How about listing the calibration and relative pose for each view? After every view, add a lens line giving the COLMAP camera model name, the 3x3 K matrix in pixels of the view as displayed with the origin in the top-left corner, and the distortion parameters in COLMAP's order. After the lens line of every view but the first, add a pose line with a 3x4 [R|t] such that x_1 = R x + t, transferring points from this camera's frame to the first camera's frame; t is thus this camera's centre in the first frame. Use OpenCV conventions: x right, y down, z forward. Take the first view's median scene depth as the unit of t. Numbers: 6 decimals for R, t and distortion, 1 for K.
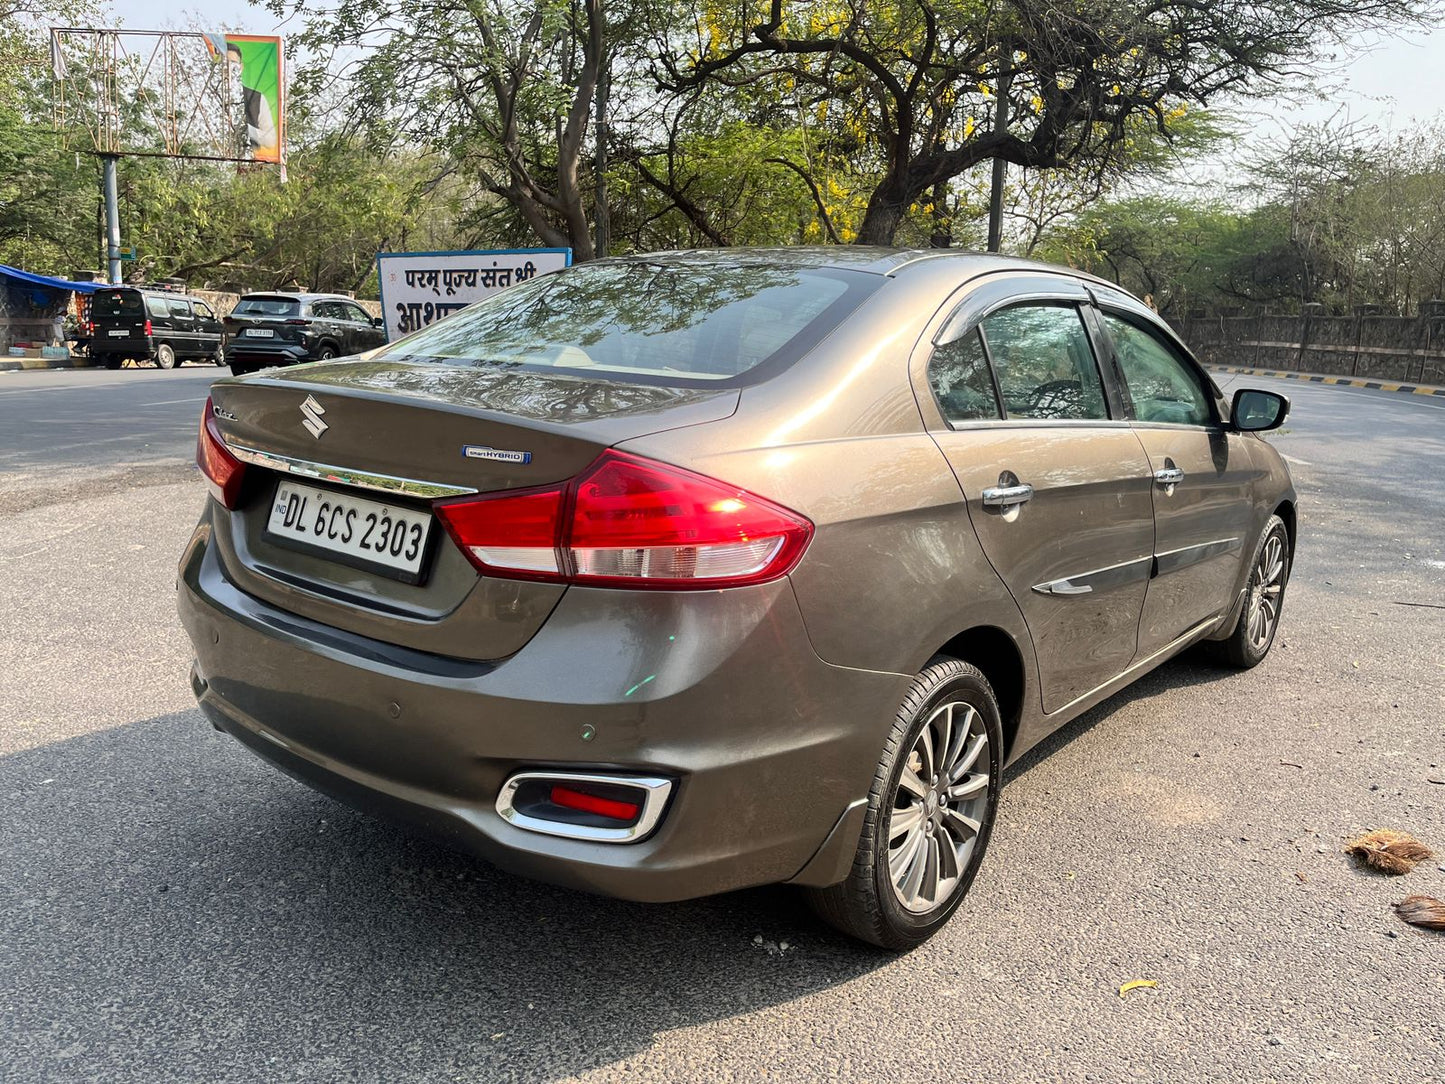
lens RADIAL K [[1126.5, 0, 691.5], [0, 1126.5, 537.1], [0, 0, 1]] dist [0.086833, -0.131734]
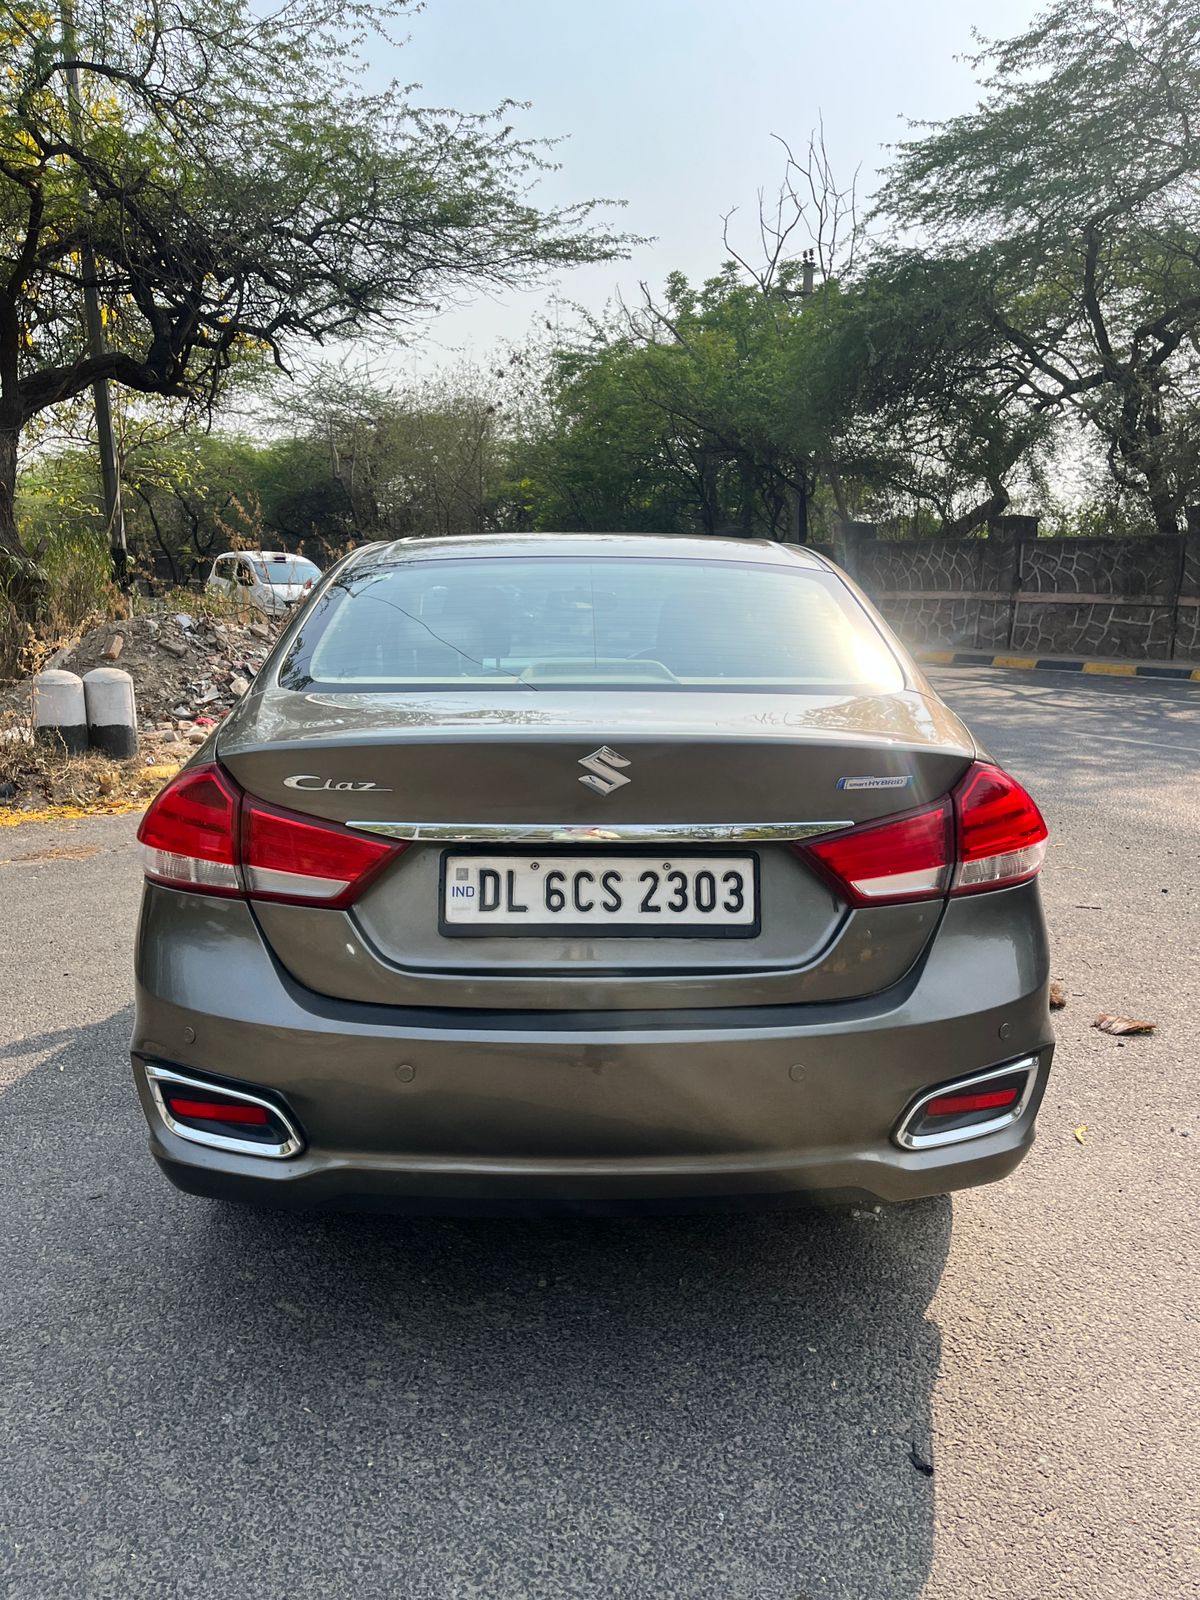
lens RADIAL K [[1255.7, 0, 596.0], [0, 1255.7, 794.1], [0, 0, 1]] dist [0.114123, -0.156812]
pose [[0.742661, -0.144585, 0.653873, -0.930006], [0.145322, 0.987942, 0.053399, -0.136405], [-0.653709, 0.055364, 0.754718, 0.286964]]
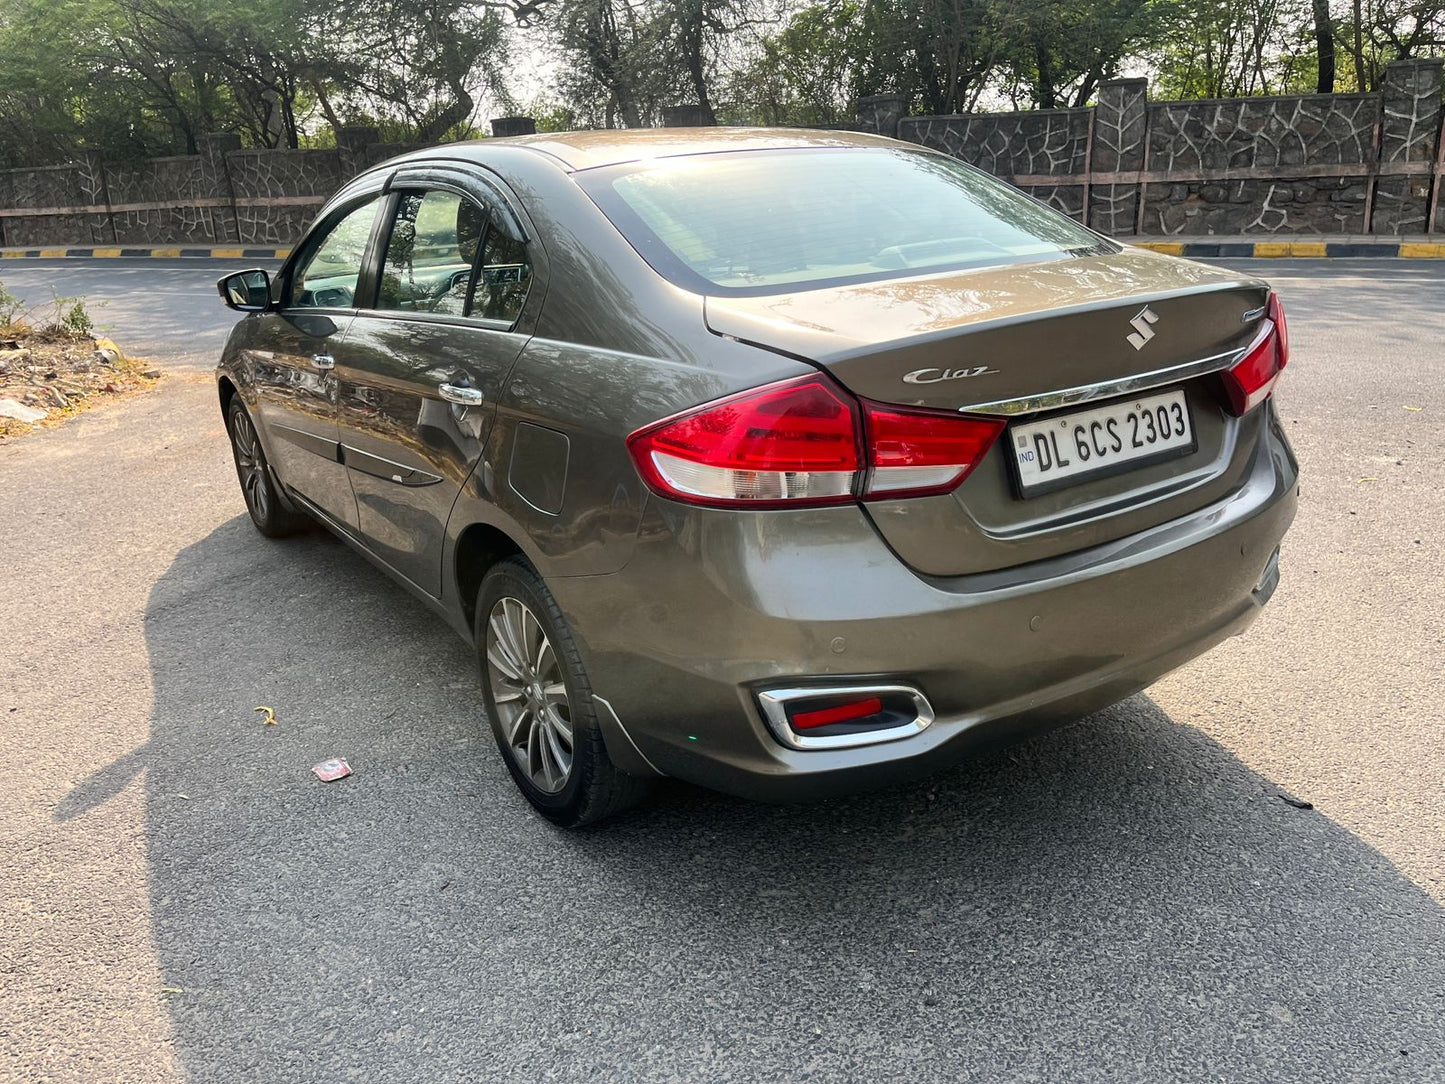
lens RADIAL K [[1151.8, 0, 727.9], [0, 1151.8, 526.0], [0, 0, 1]] dist [0.095115, -0.165552]
pose [[0.244450, -0.330052, 0.911762, -1.352039], [0.229129, 0.933322, 0.276425, -0.297523], [-0.942202, 0.141339, 0.303775, 1.028686]]
